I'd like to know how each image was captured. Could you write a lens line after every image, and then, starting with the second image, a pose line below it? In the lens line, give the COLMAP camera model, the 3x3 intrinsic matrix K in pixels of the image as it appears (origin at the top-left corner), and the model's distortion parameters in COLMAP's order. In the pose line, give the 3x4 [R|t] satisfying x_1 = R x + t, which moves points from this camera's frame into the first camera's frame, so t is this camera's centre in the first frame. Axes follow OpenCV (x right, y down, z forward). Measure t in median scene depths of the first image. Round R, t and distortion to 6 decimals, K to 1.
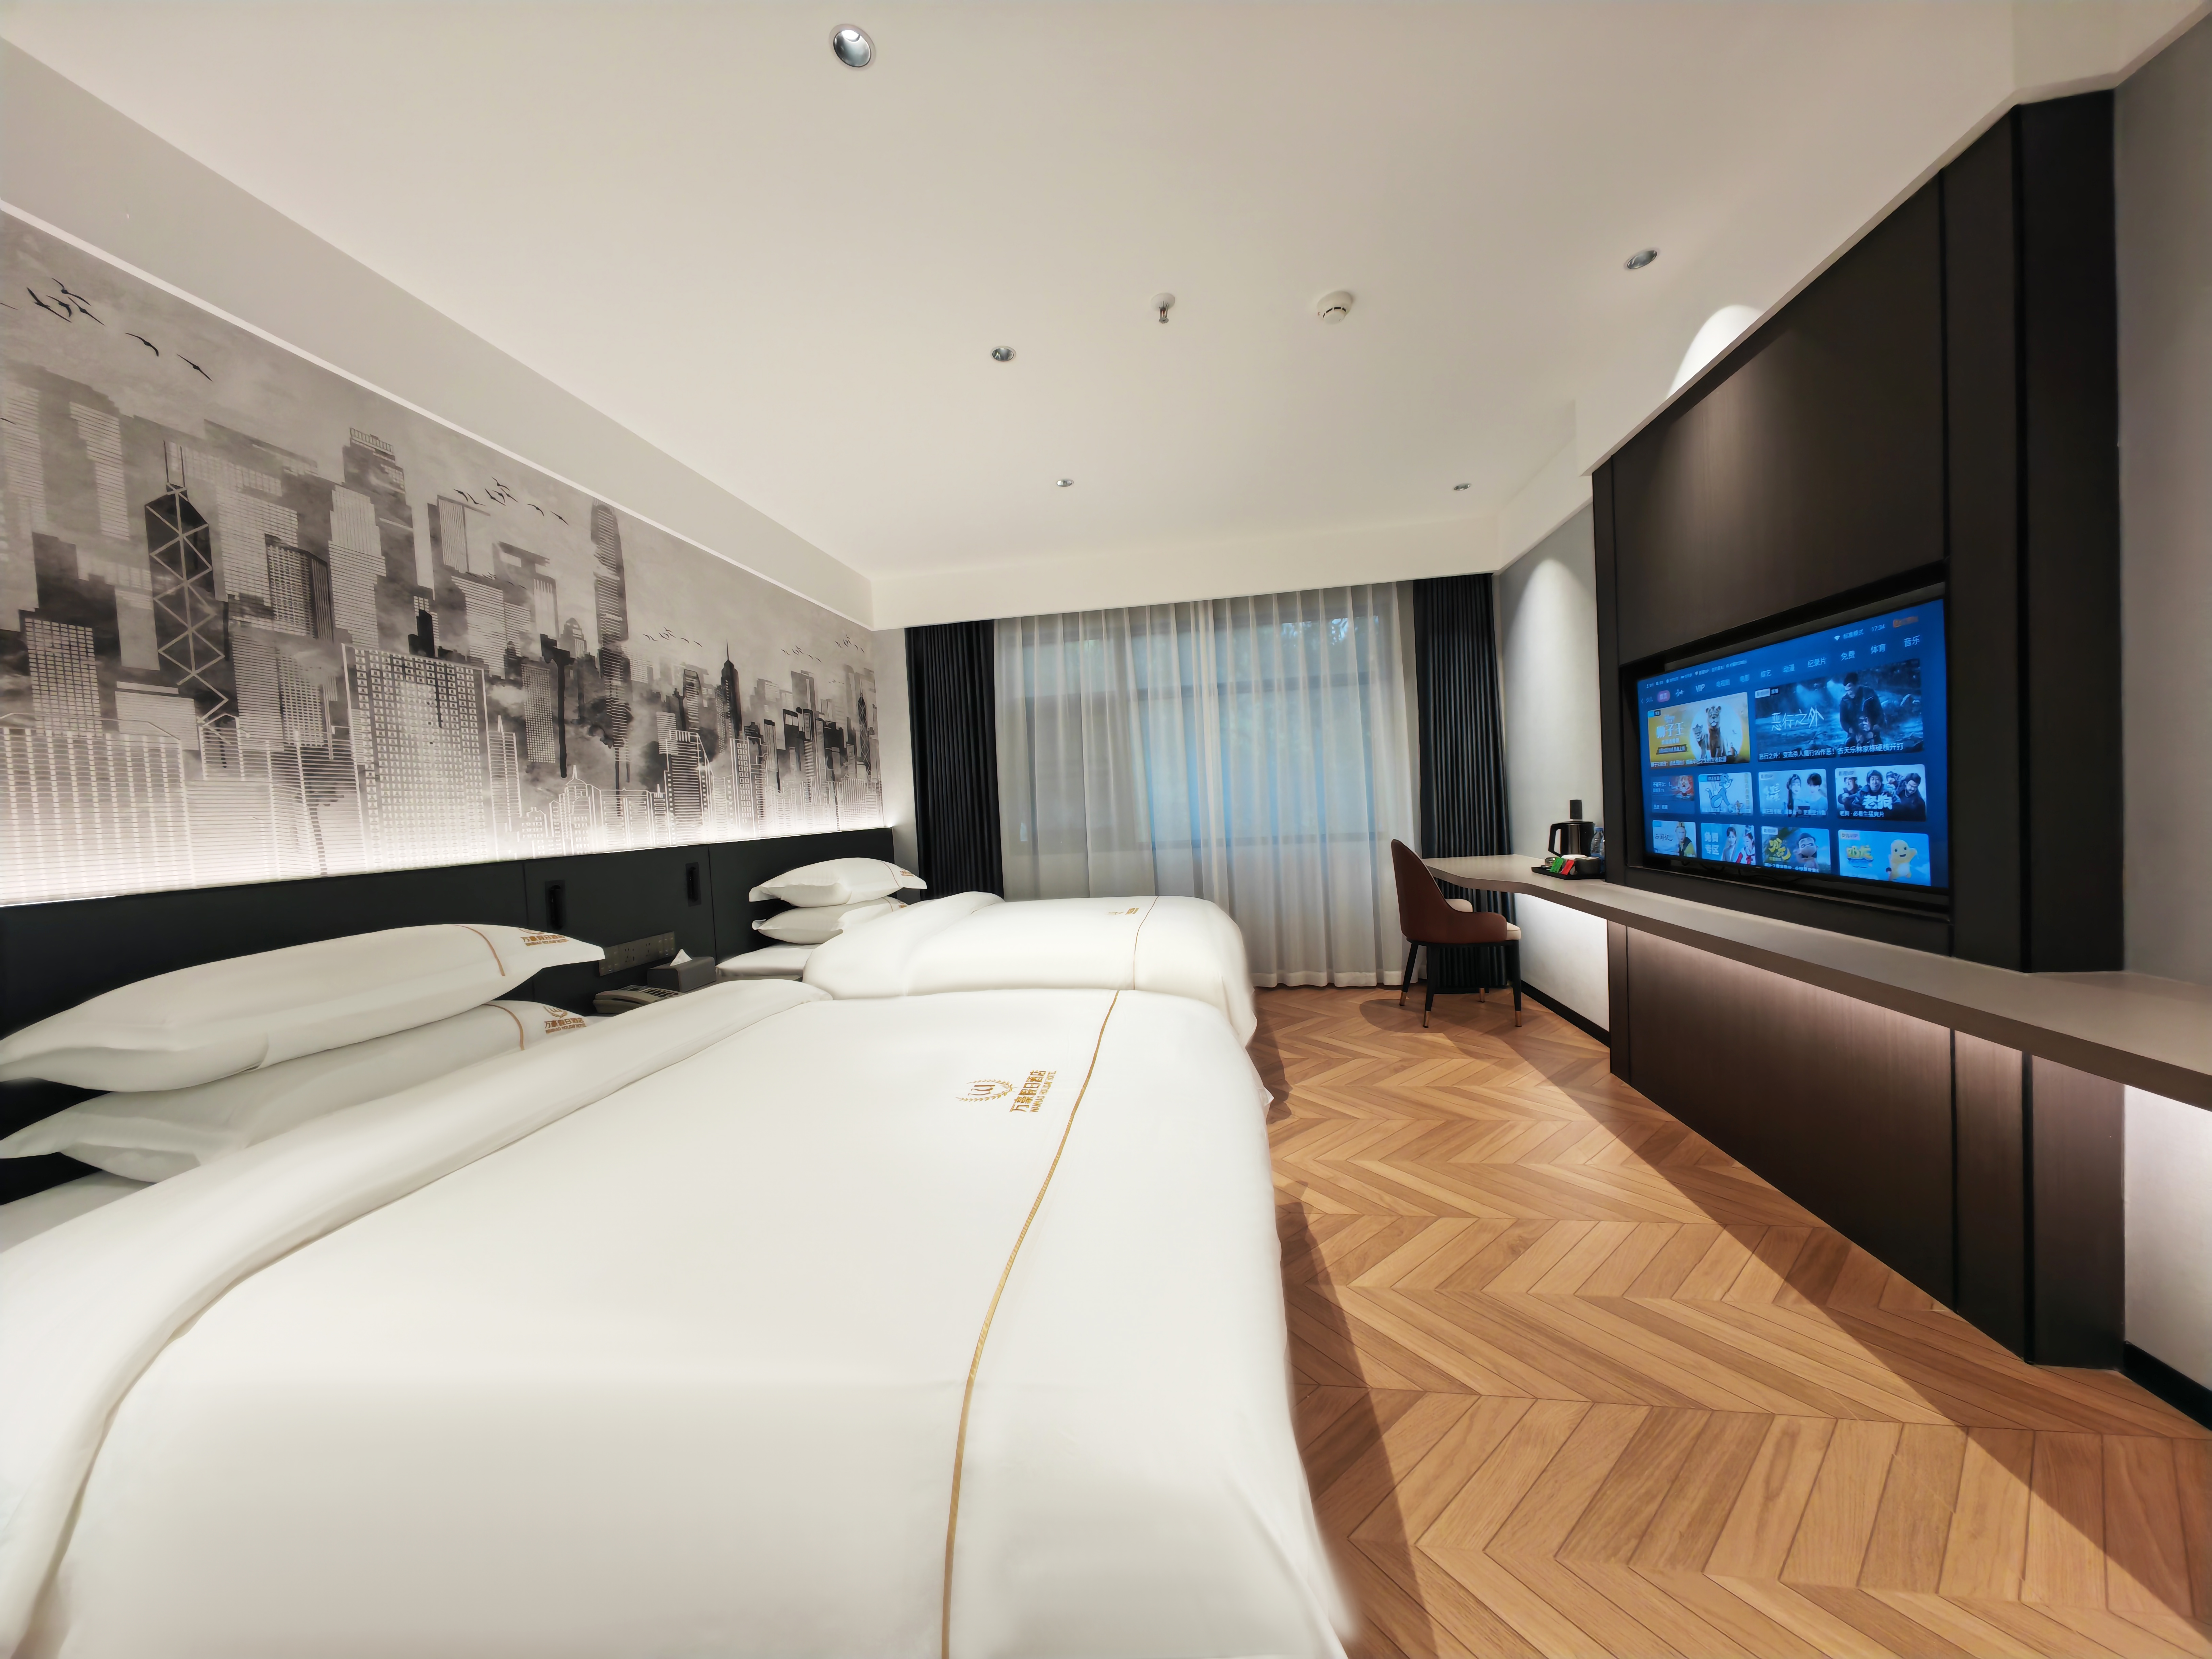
lens RADIAL K [[726.8, 0, 1111.5], [0, 726.8, 825.8], [0, 0, 1]] dist [-0.010471, 0.005402]
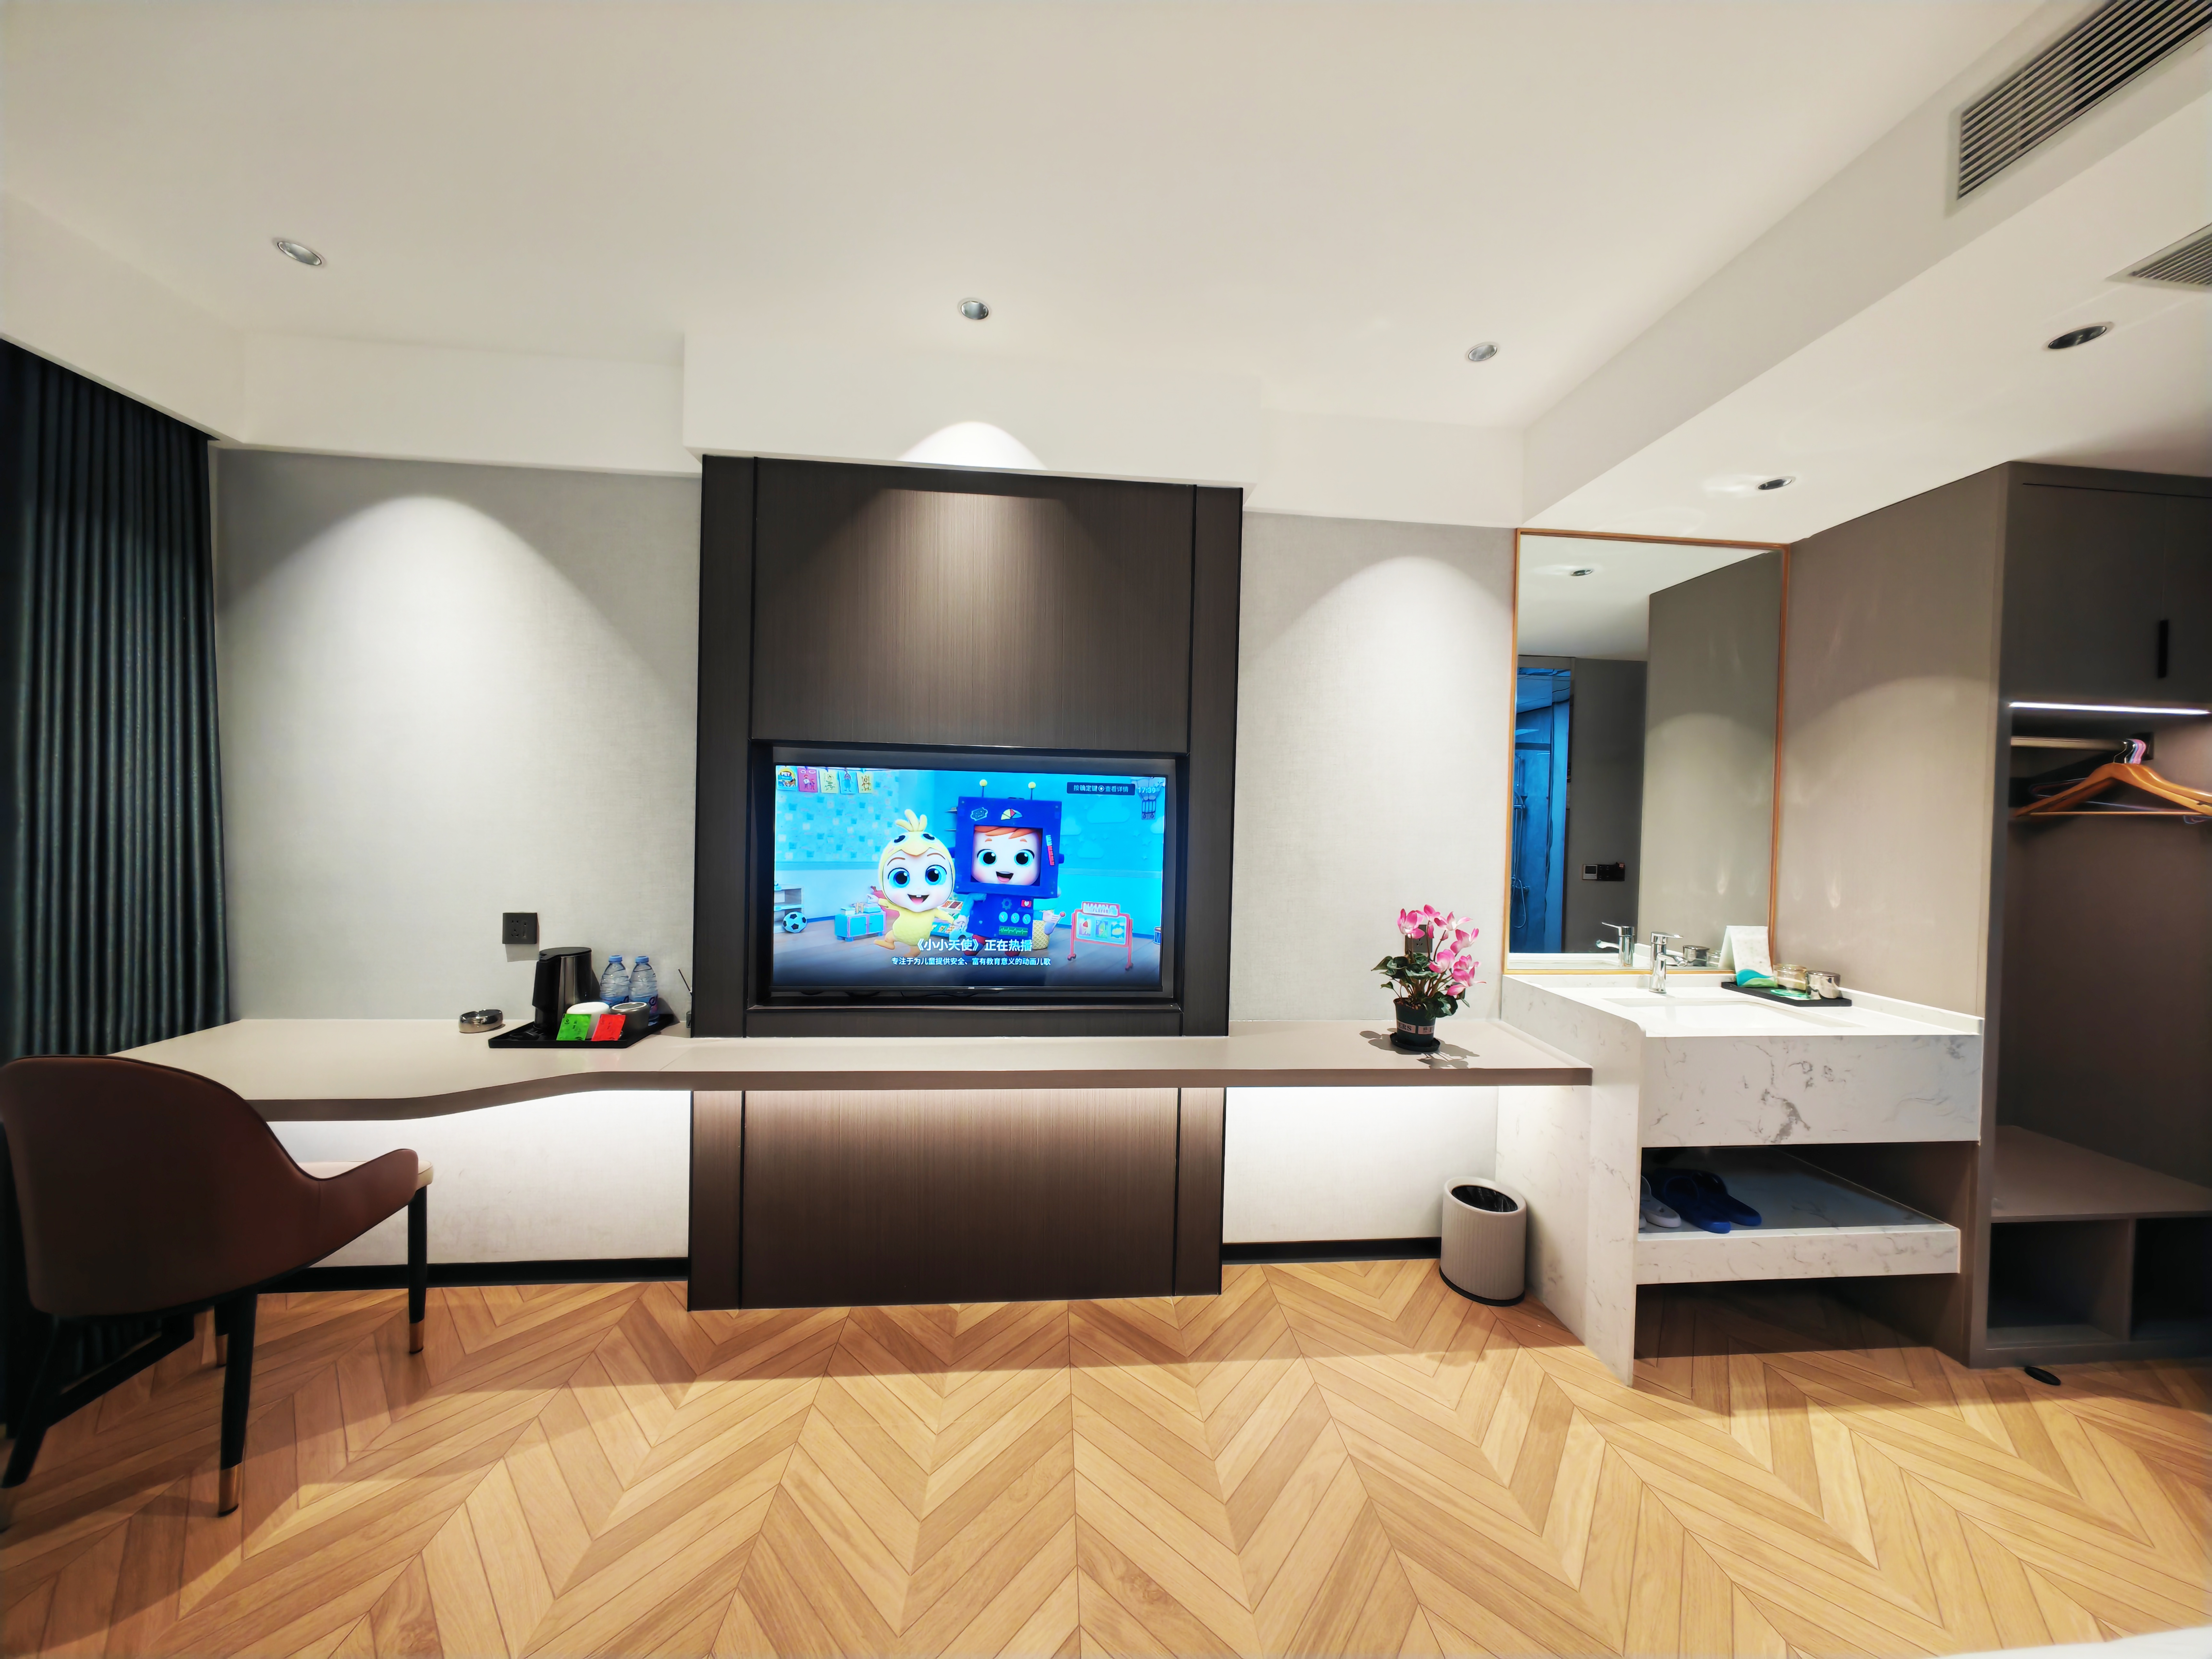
lens RADIAL K [[724.2, 0, 1112.1], [0, 724.2, 827.0], [0, 0, 1]] dist [-0.001380, 0.000075]
pose [[-0.226716, 0.038994, 0.973180, -0.116165], [0.018290, 0.999192, -0.035776, -0.112278], [-0.973789, 0.009688, -0.227246, 0.932317]]
